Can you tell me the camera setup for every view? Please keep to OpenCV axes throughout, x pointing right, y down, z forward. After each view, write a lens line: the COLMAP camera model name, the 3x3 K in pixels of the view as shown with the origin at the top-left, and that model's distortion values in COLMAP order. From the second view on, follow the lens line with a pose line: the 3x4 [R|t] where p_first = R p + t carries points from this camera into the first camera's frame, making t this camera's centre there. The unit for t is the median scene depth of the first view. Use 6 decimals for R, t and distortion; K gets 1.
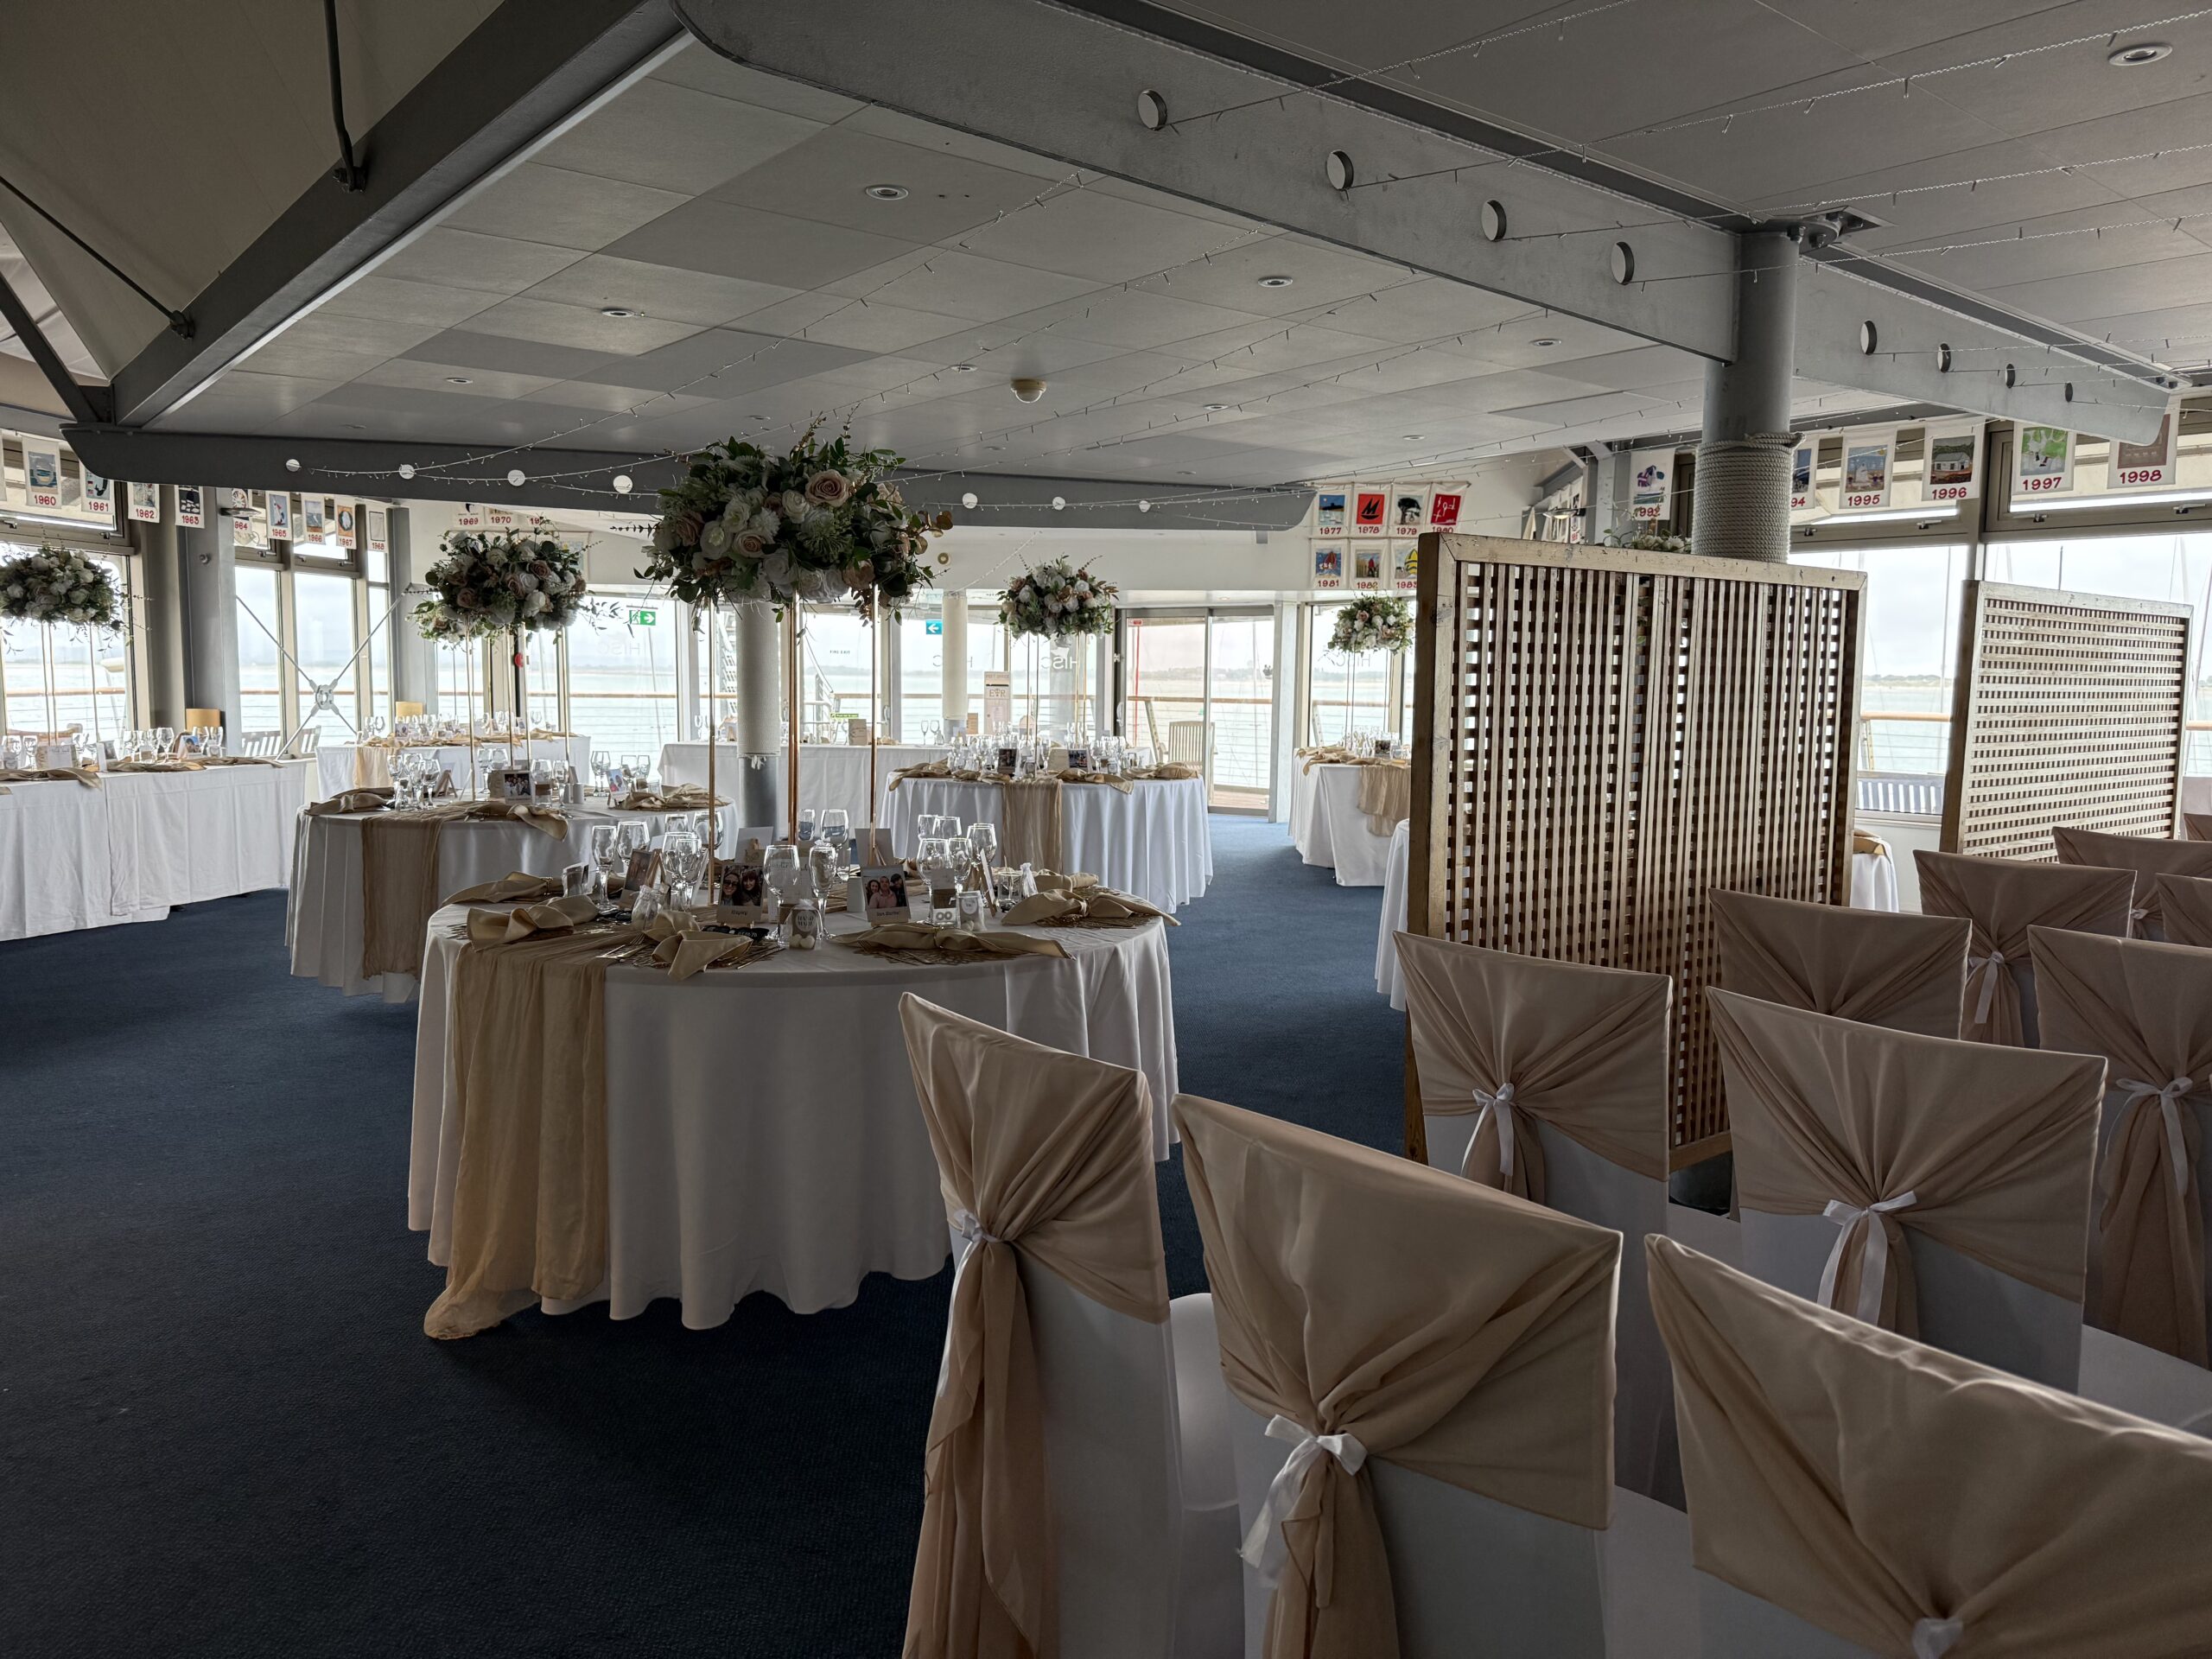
lens RADIAL K [[1544.6, 0, 1106.0], [0, 1544.6, 829.5], [0, 0, 1]] dist [0.044041, -0.002419]
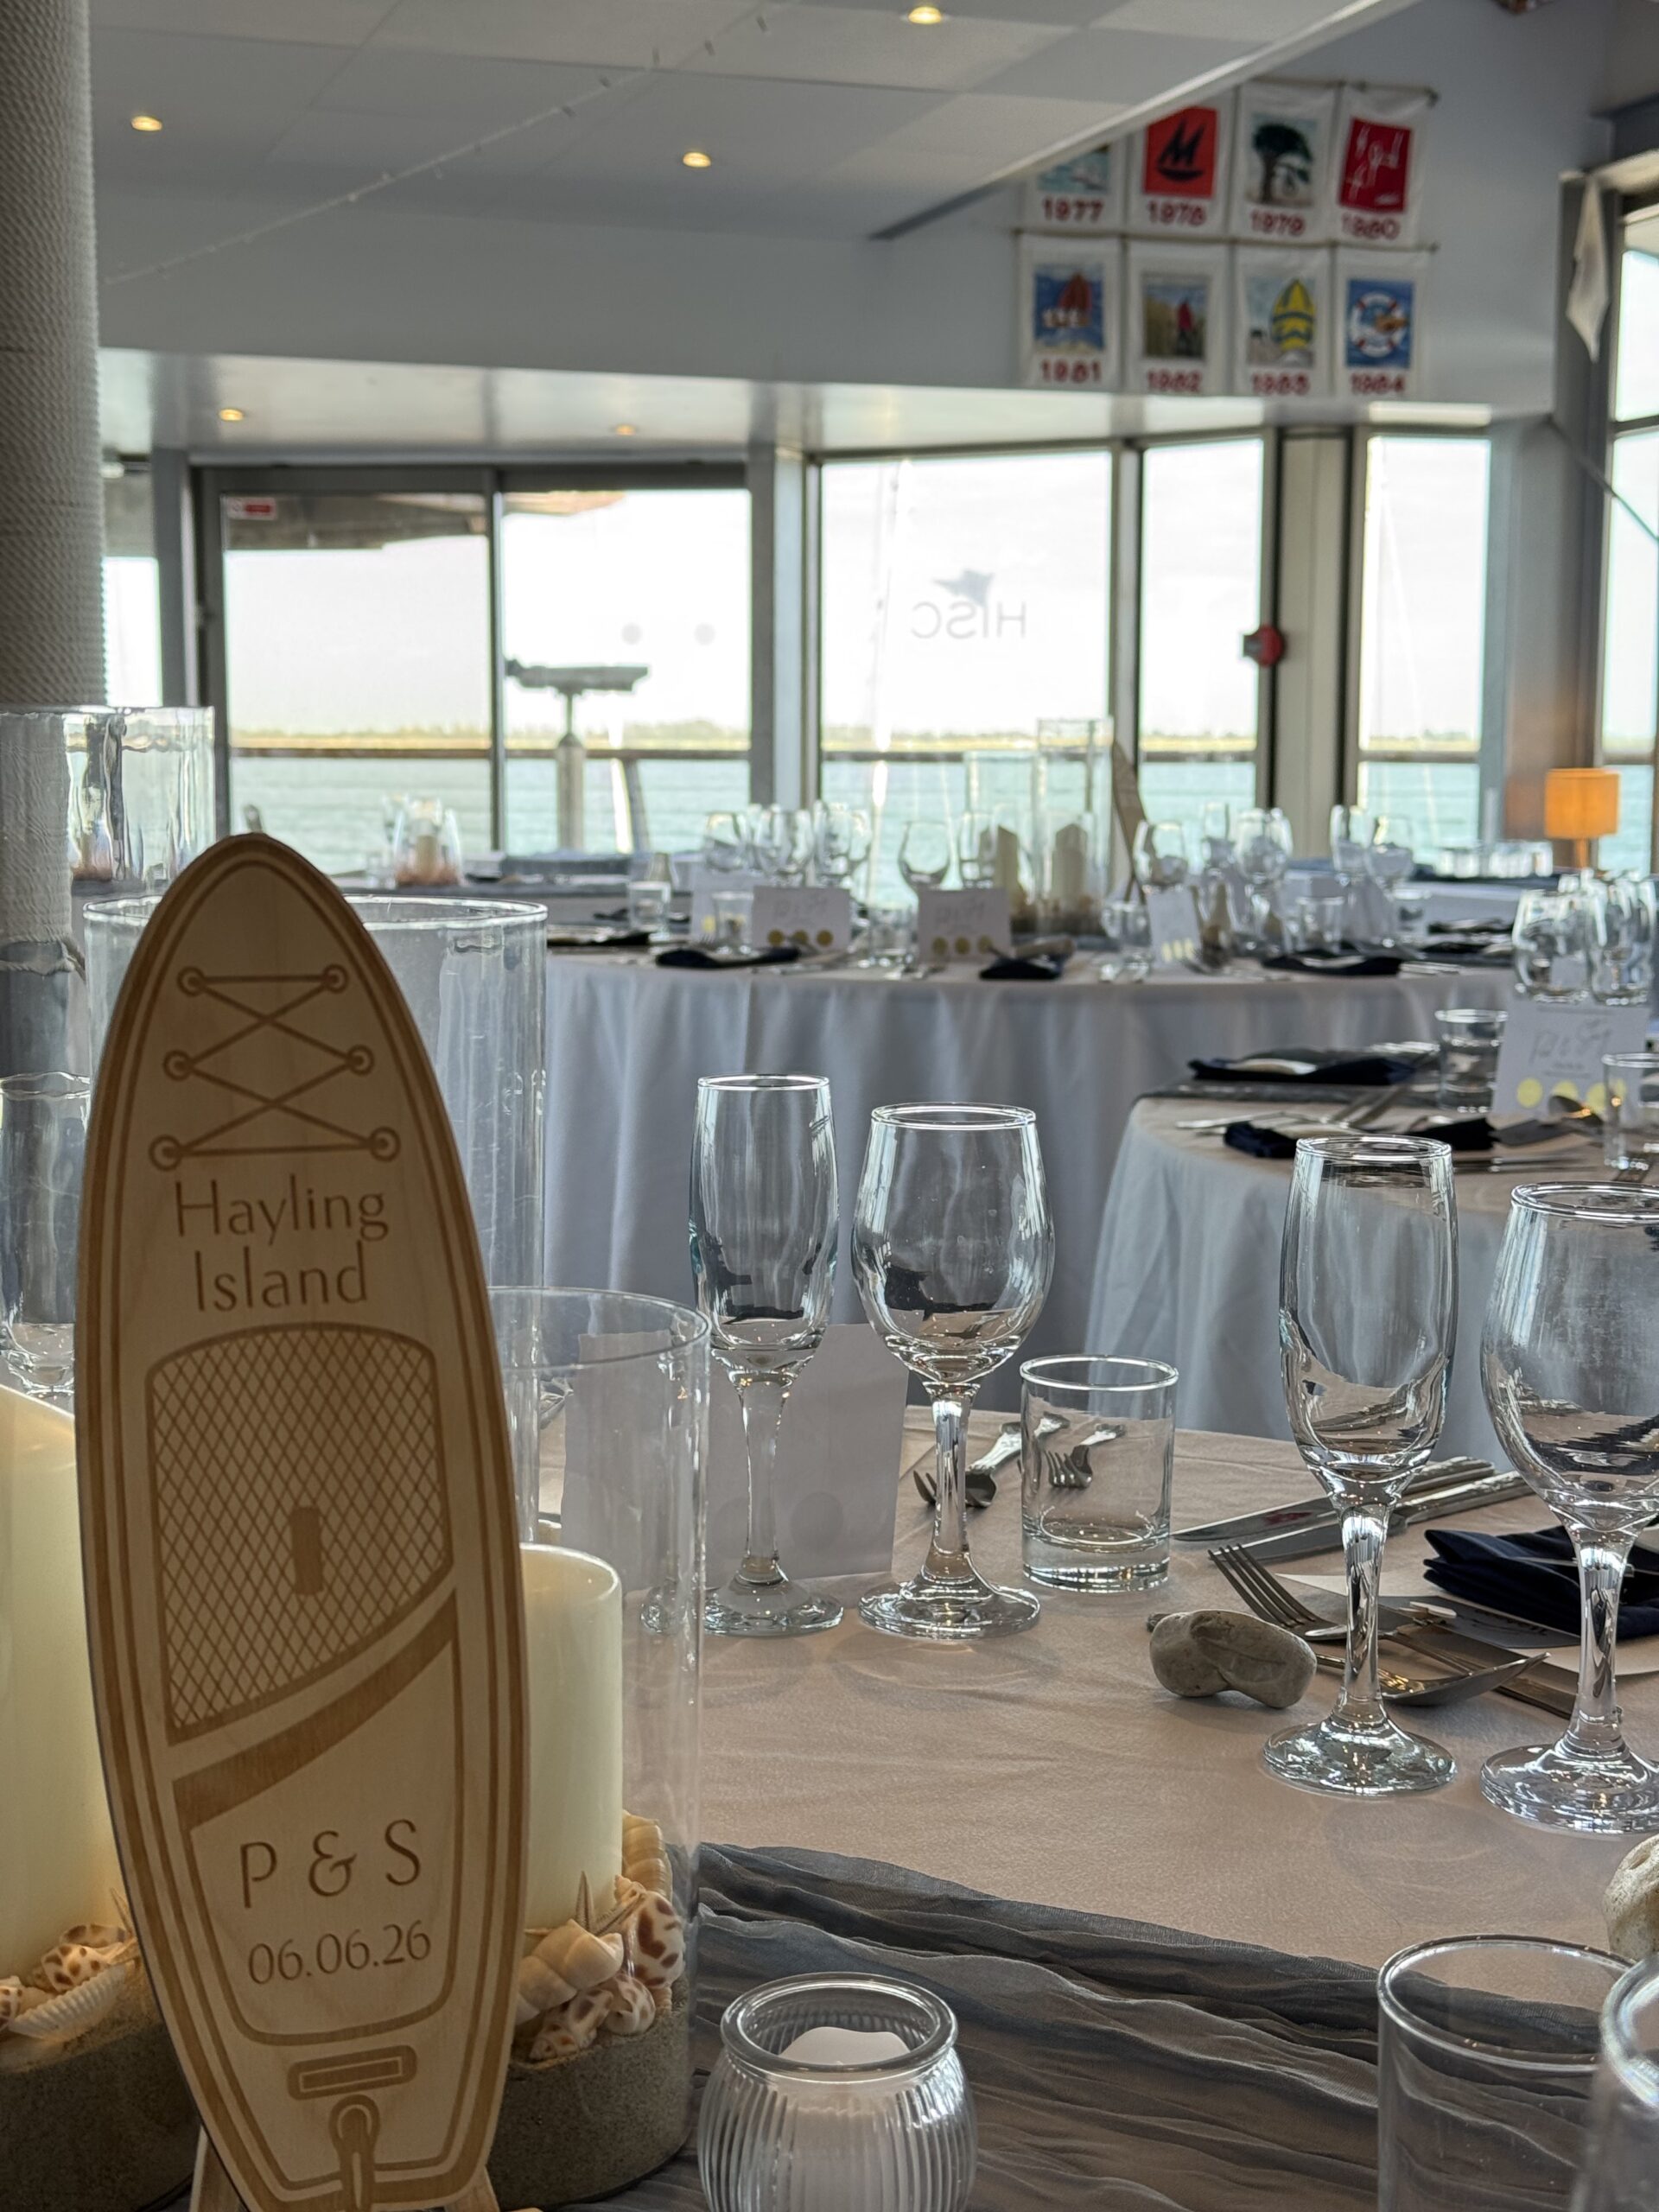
lens RADIAL K [[3102.6, 0, 829.5], [0, 3102.6, 1106.0], [0, 0, 1]] dist [0.192821, -0.553138]
pose [[0.907971, -0.051317, 0.415880, -0.191808], [0.042870, 0.998641, 0.029629, -0.024023], [-0.416835, -0.009073, 0.908937, 0.412611]]
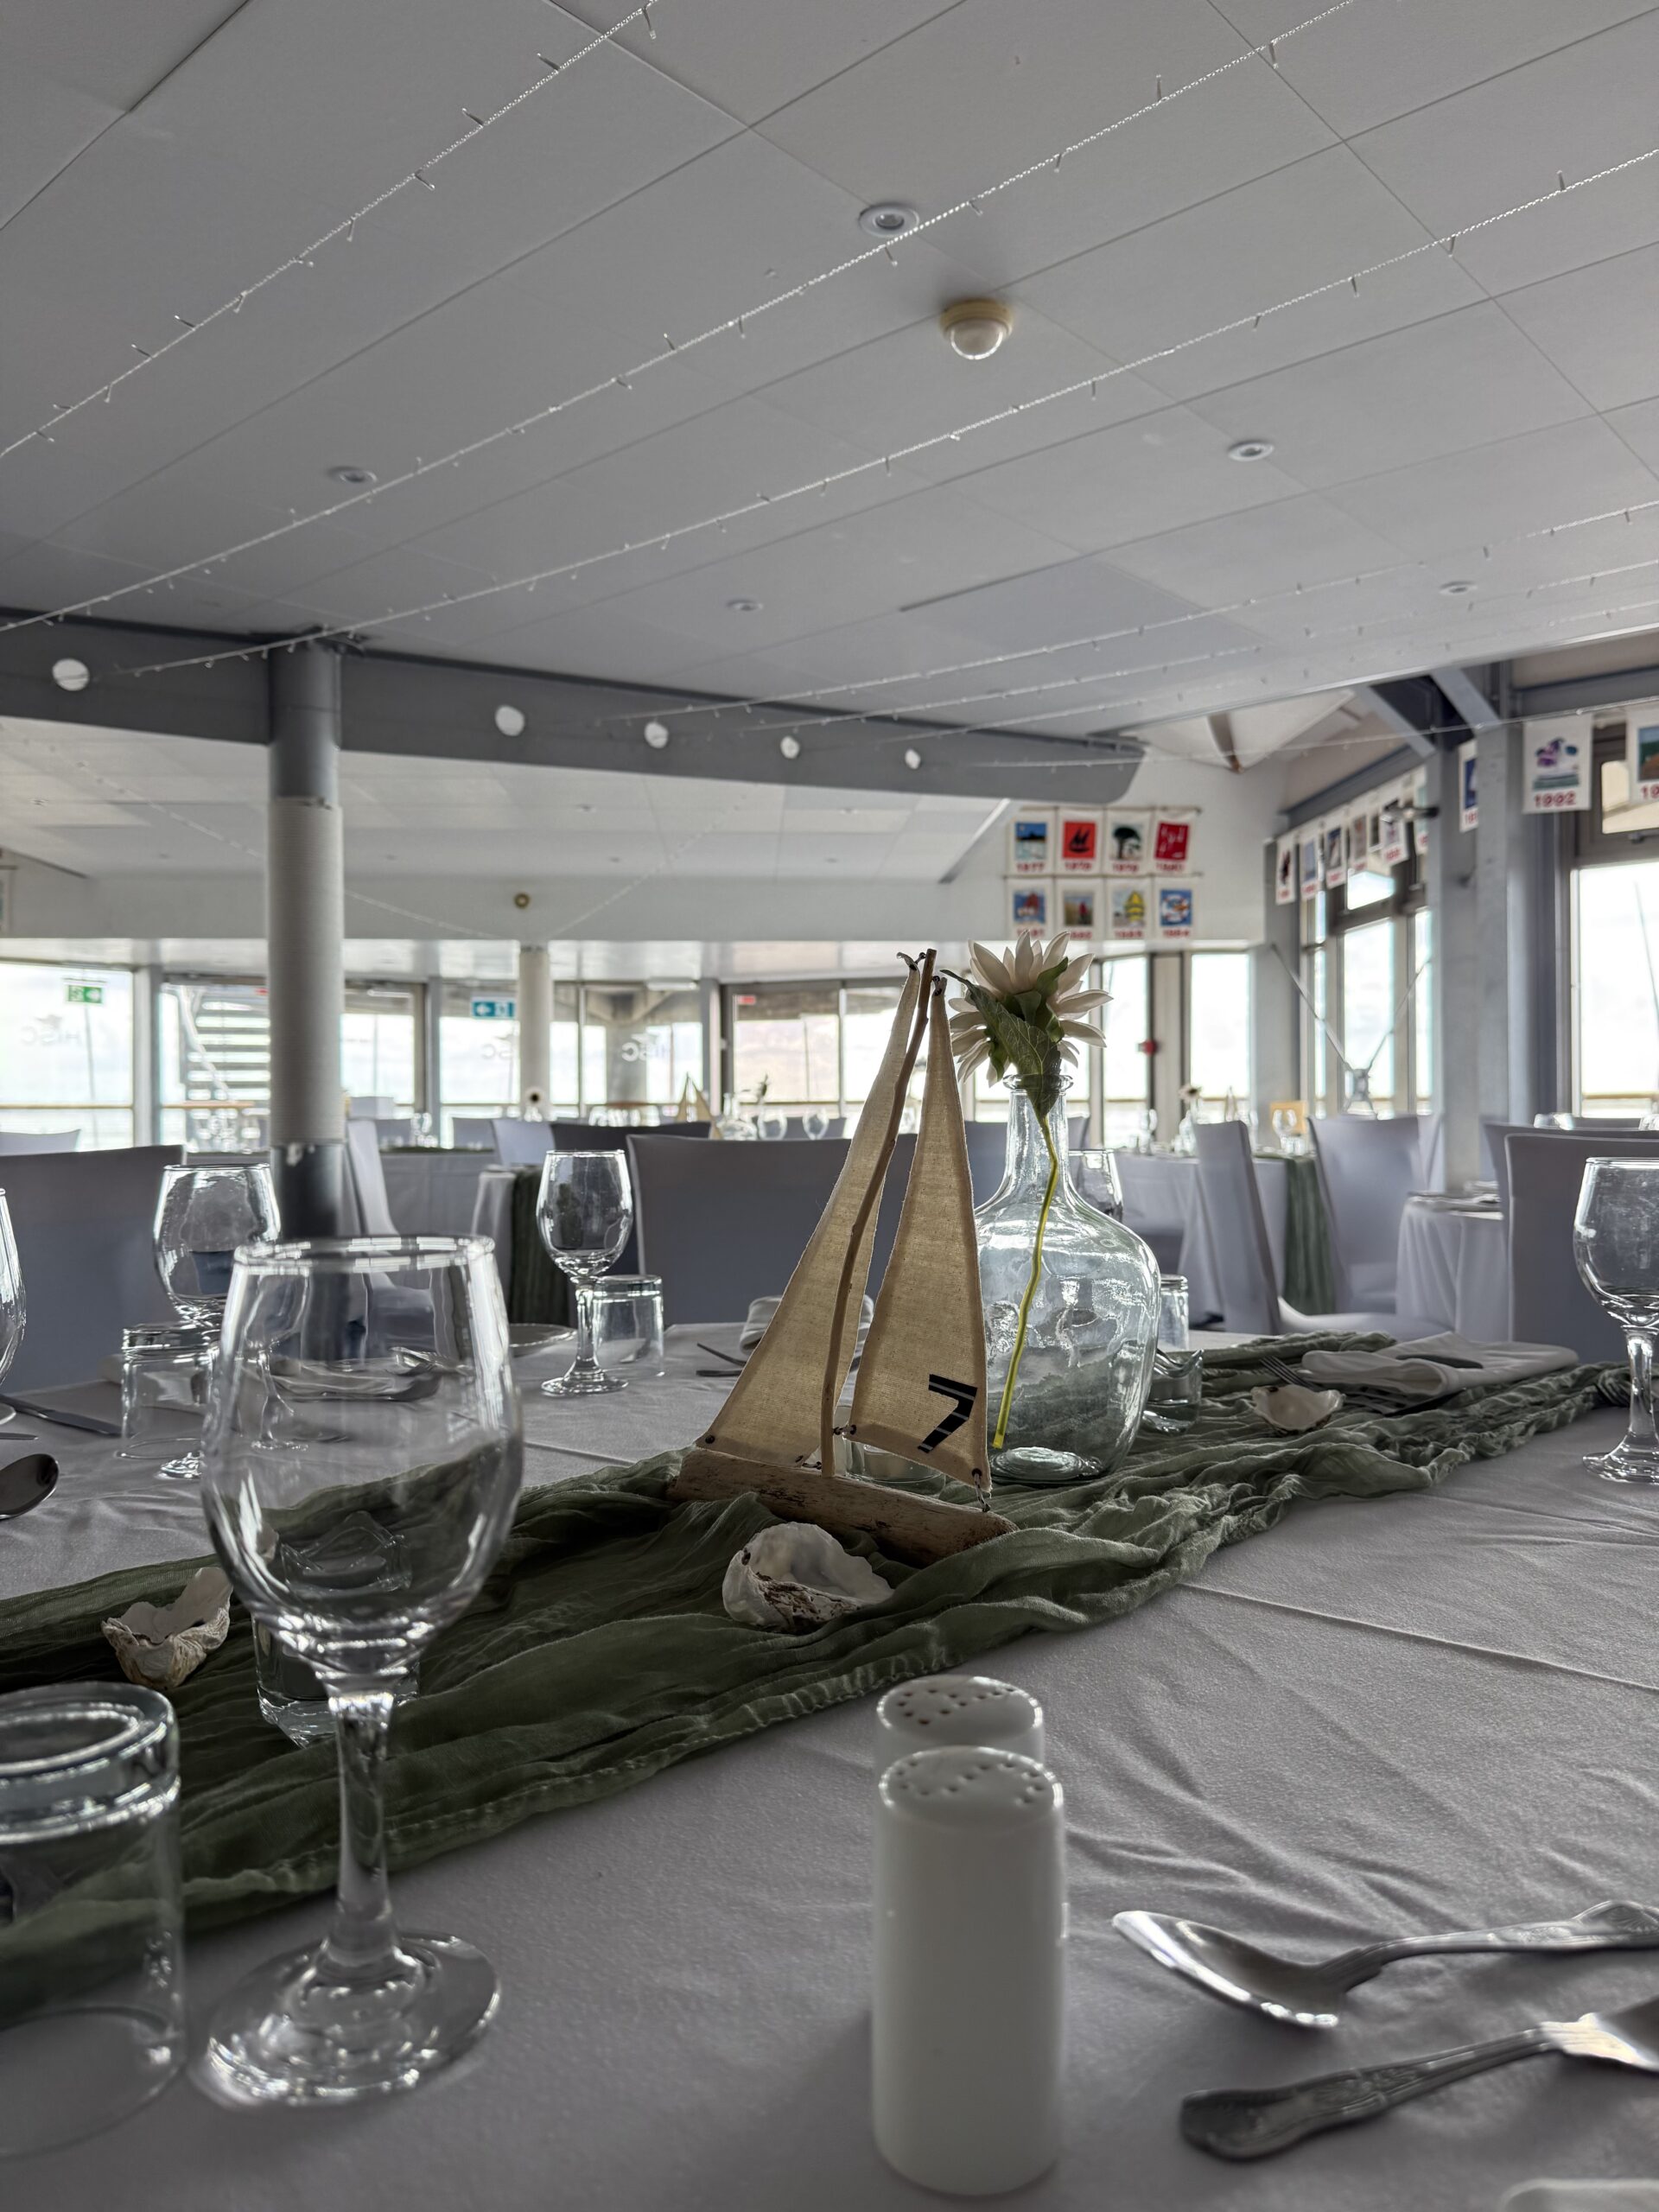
lens RADIAL K [[1544.6, 0, 829.5], [0, 1544.6, 1106.0], [0, 0, 1]] dist [0.044041, -0.002419]
pose [[0.986980, -0.011703, 0.160415, -0.082182], [0.028020, 0.994609, -0.099837, 0.002226], [-0.158382, 0.103032, 0.981988, 0.263301]]
